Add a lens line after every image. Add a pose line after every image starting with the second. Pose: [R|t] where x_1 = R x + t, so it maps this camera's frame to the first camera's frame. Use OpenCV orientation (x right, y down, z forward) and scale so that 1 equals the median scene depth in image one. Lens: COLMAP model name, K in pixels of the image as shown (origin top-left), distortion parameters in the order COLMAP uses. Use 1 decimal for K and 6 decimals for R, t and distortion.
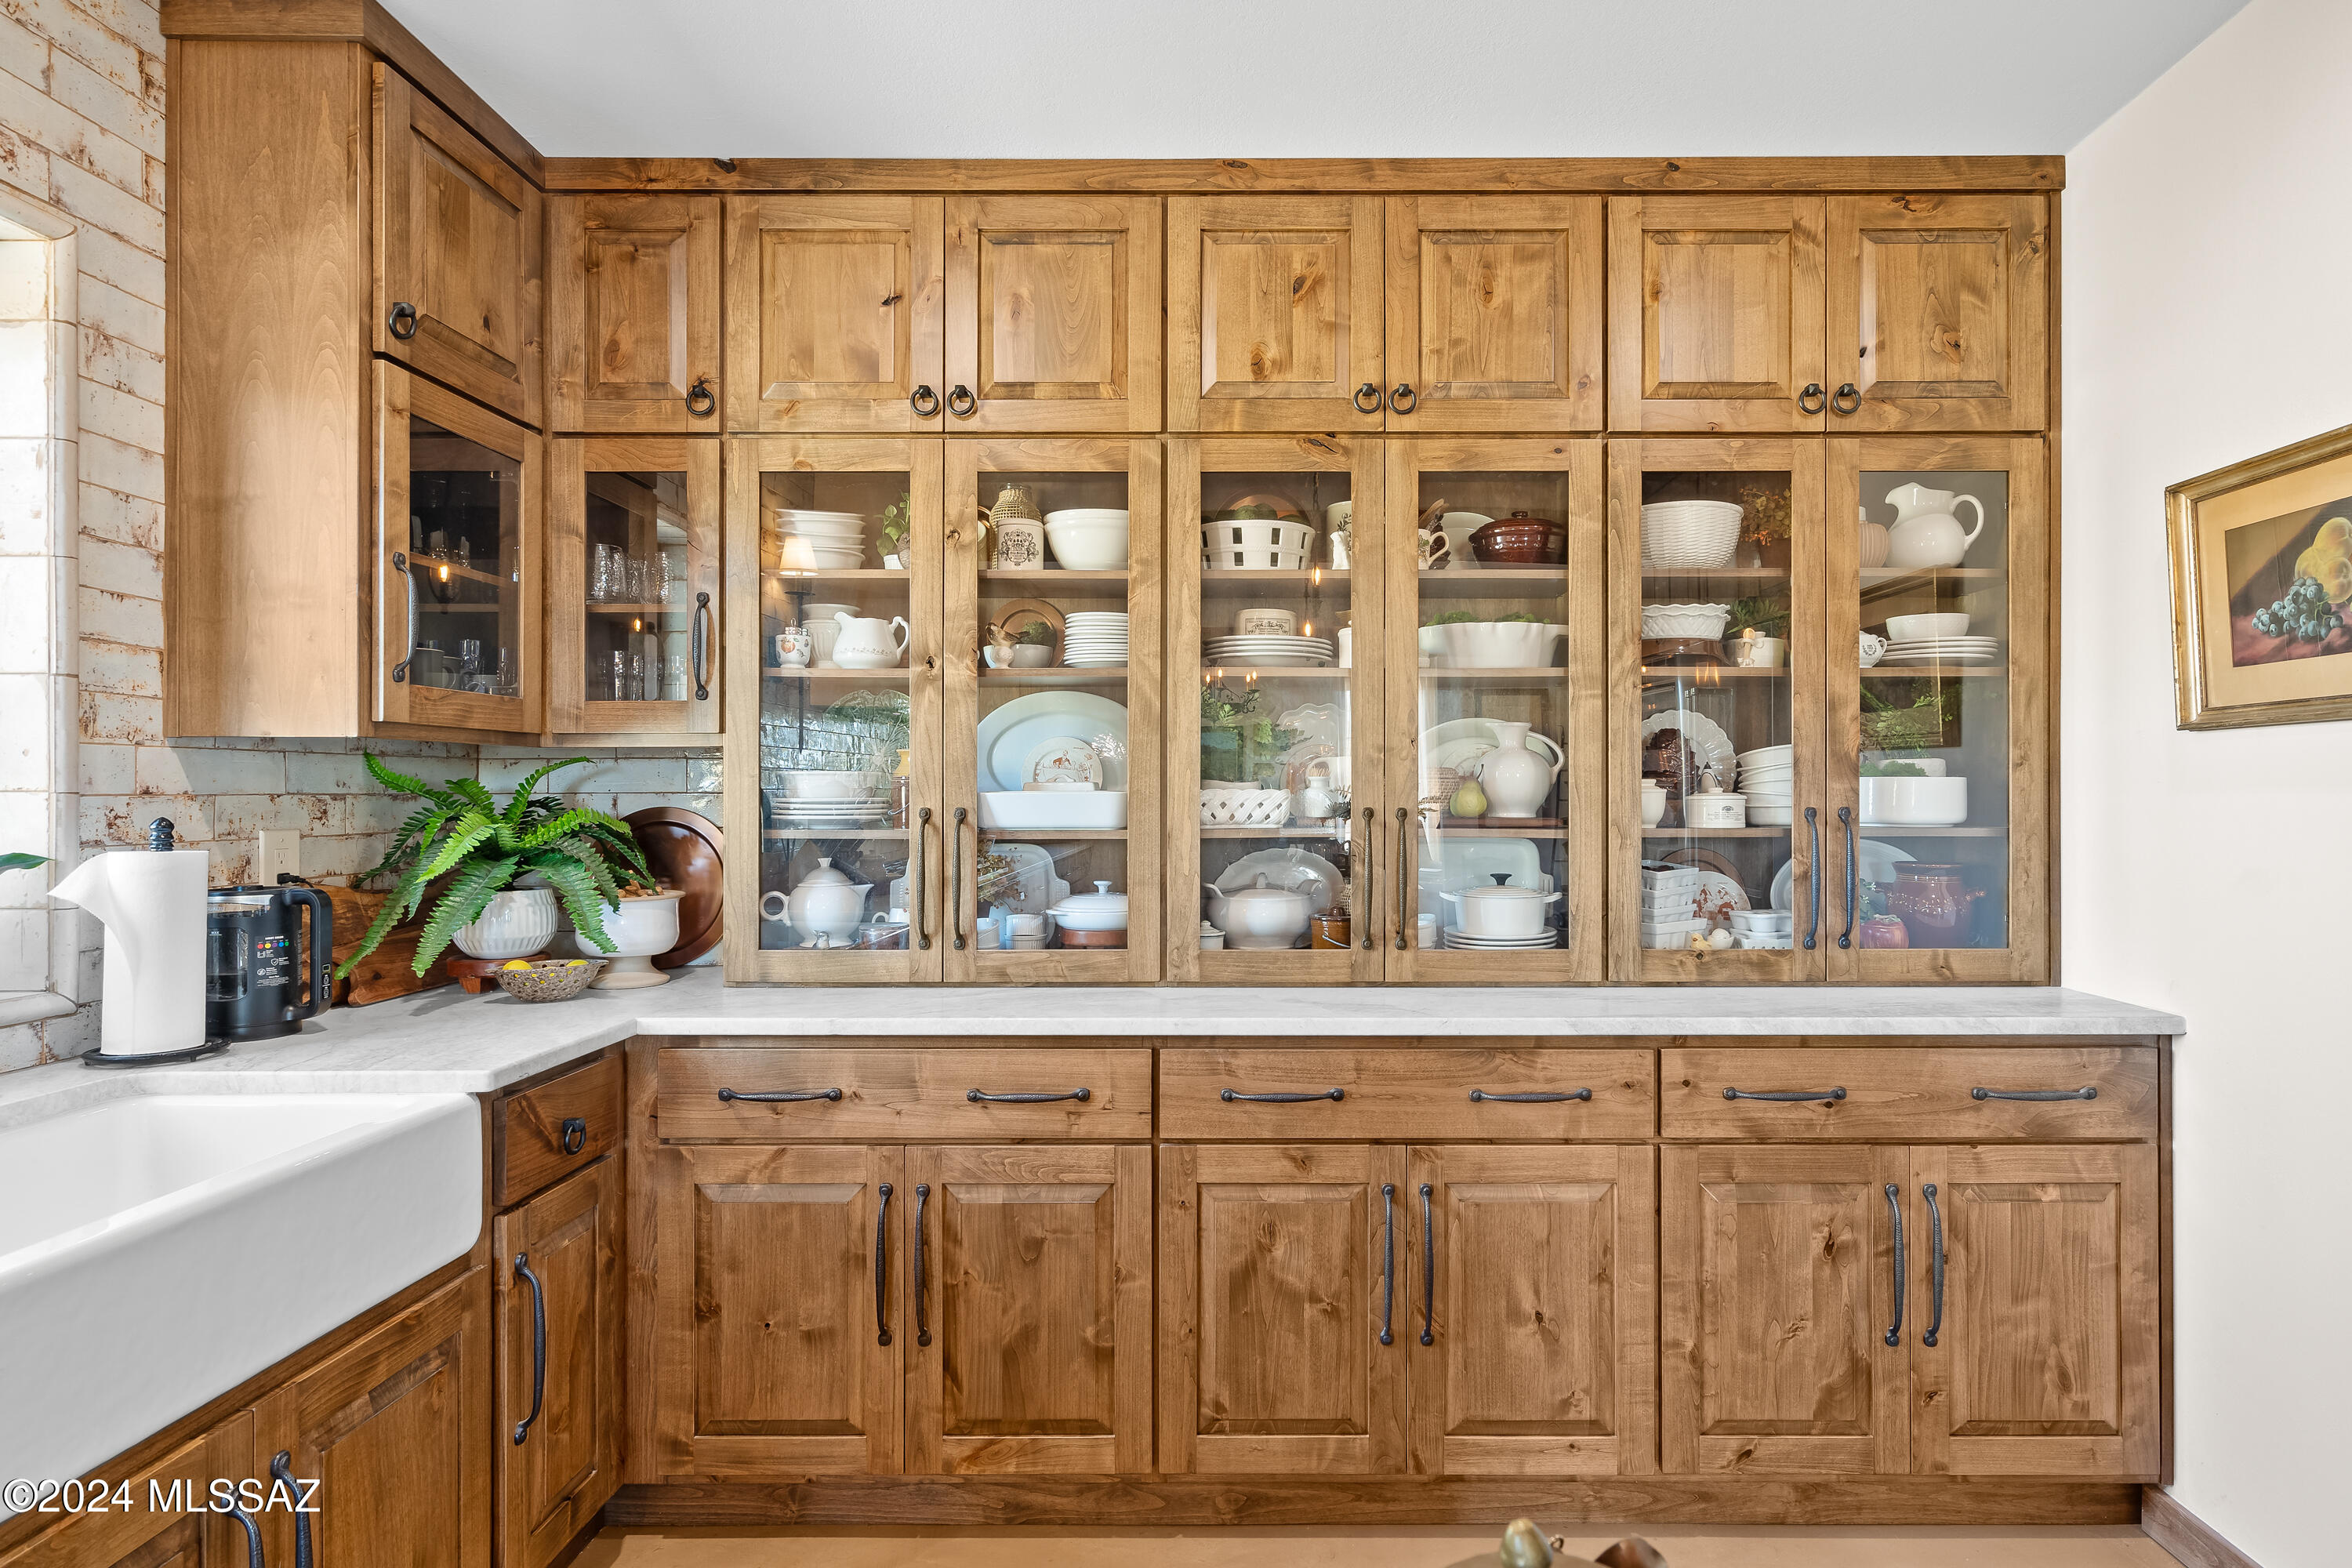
lens RADIAL K [[1298.7, 0, 1263.9], [0, 1298.7, 780.5], [0, 0, 1]] dist [0.005023, -0.000298]
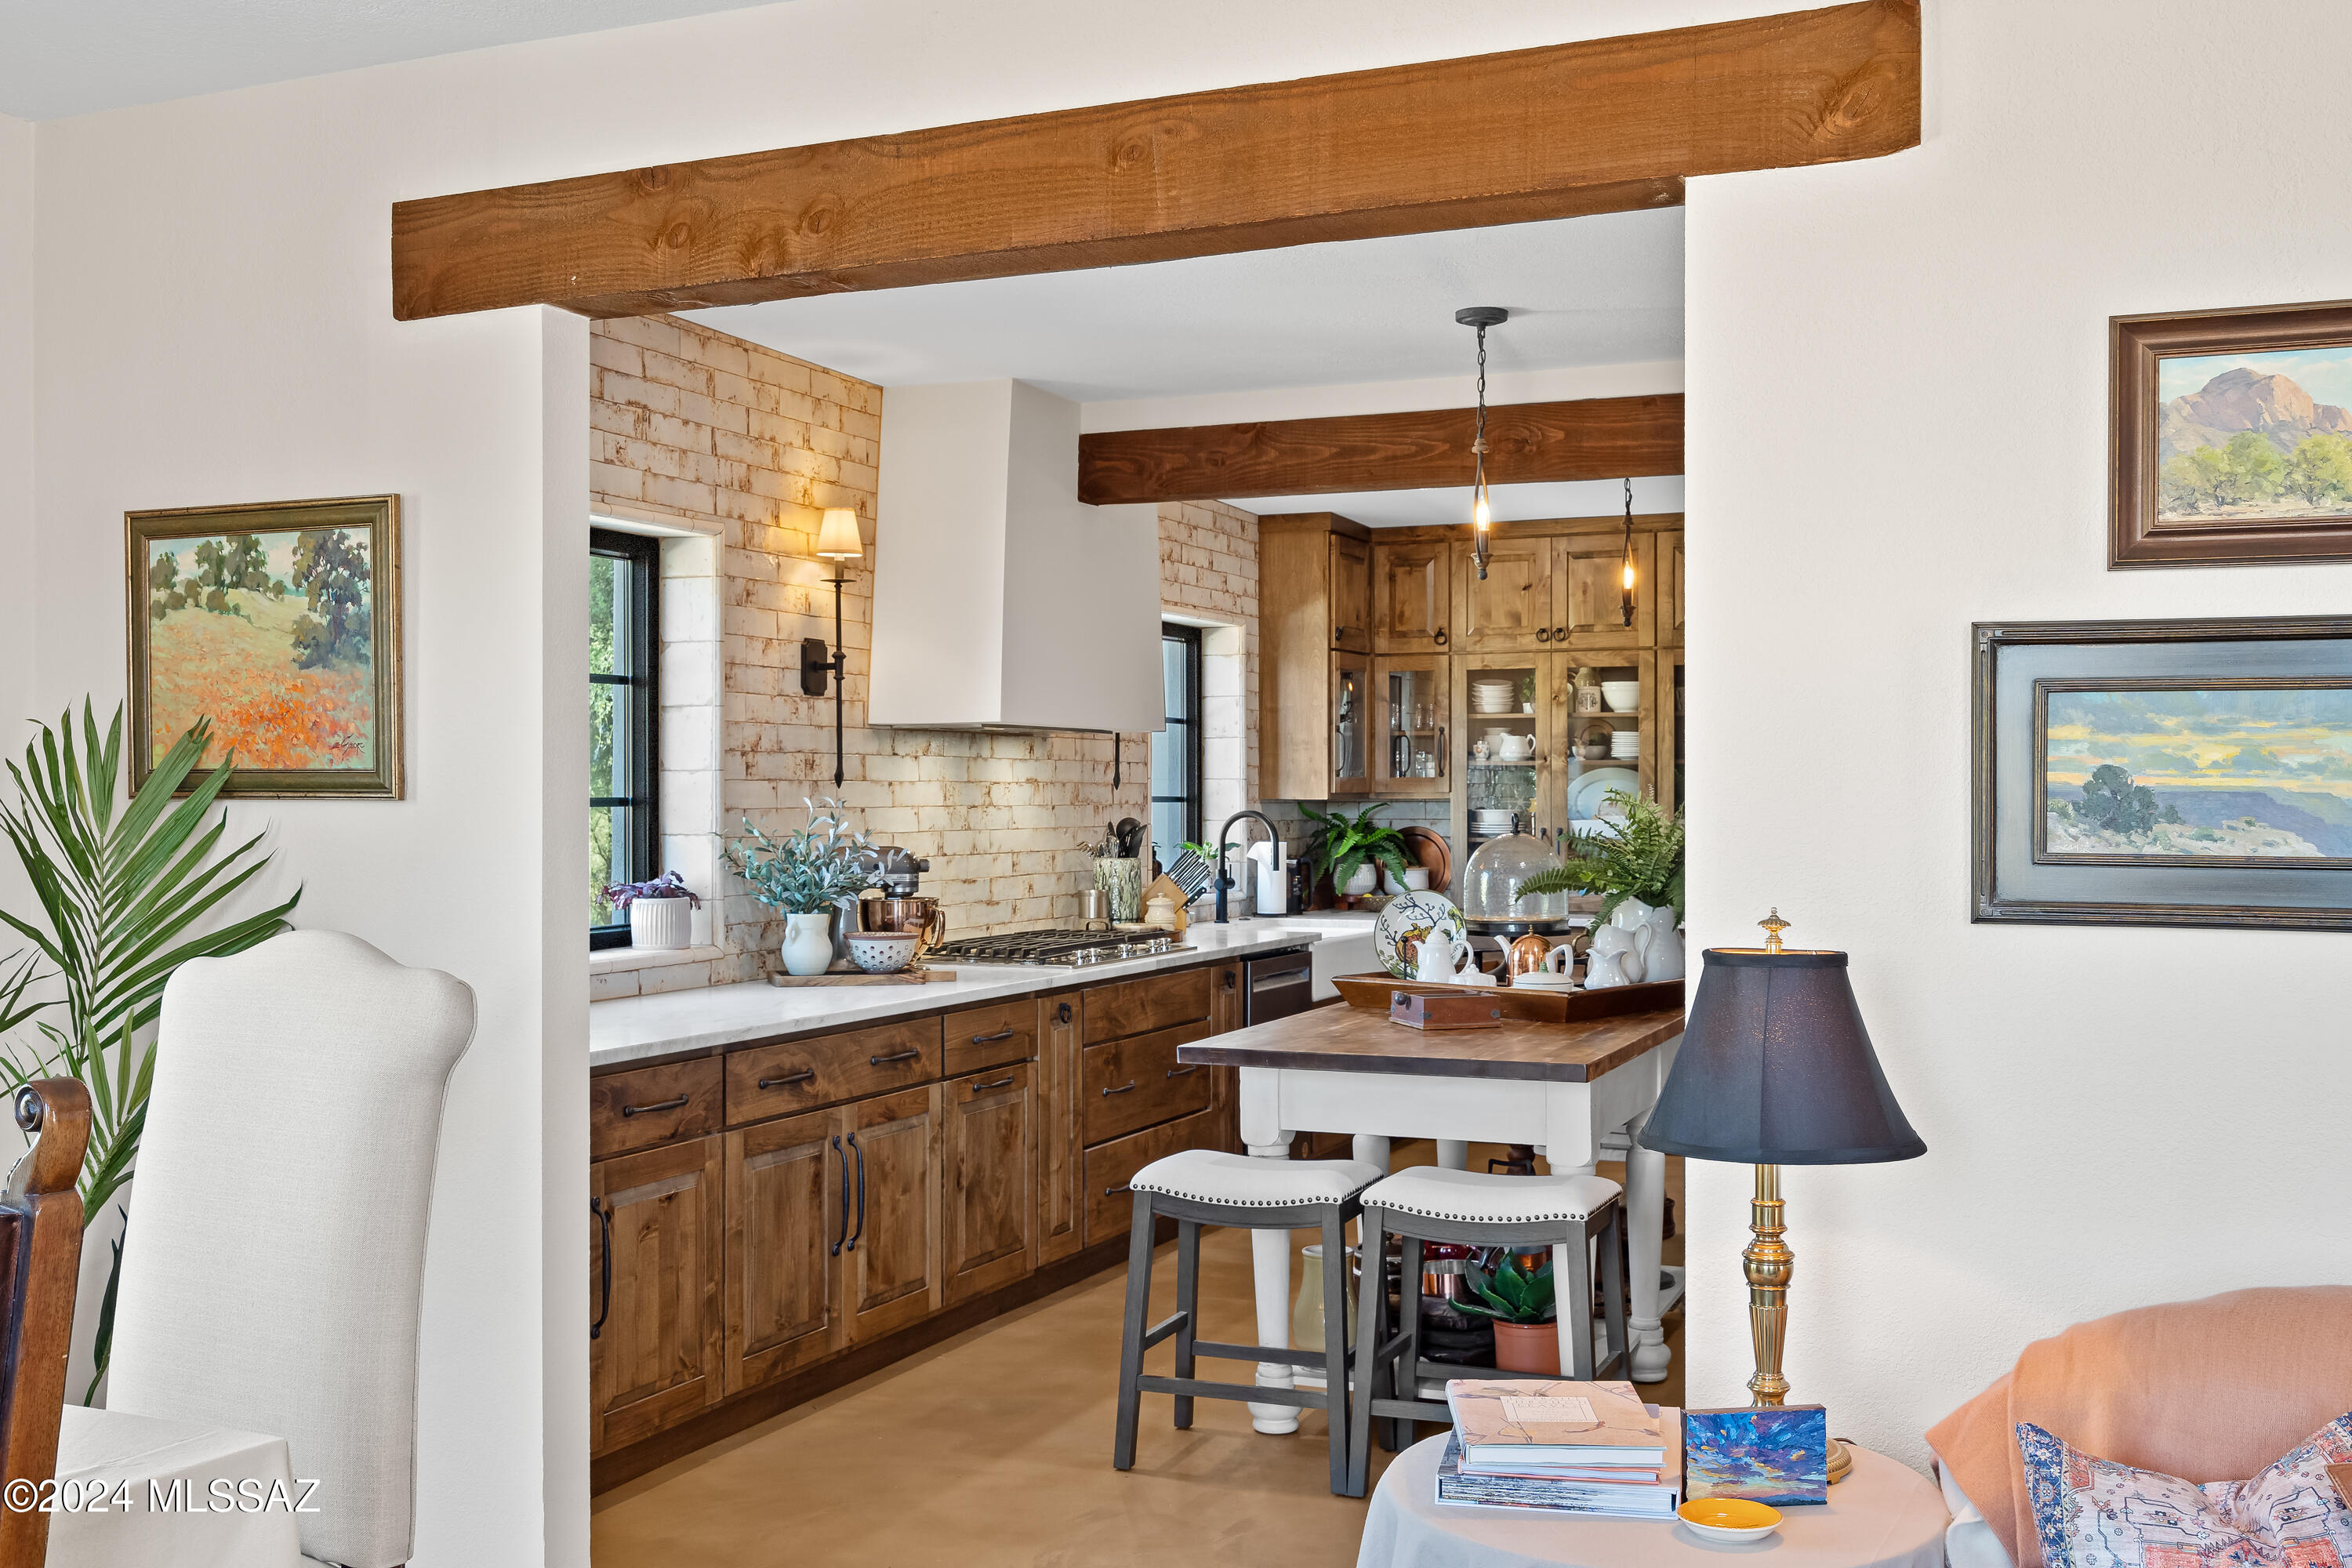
lens RADIAL K [[2278.8, 0, 1179.4], [0, 2278.8, 791.4], [0, 0, 1]] dist [0.000897, 0.000000]
pose [[0.913391, -0.000287, -0.407082, 0.704327], [0.003323, 0.999972, 0.006753, -0.064717], [0.407069, -0.007521, 0.913367, -2.610804]]
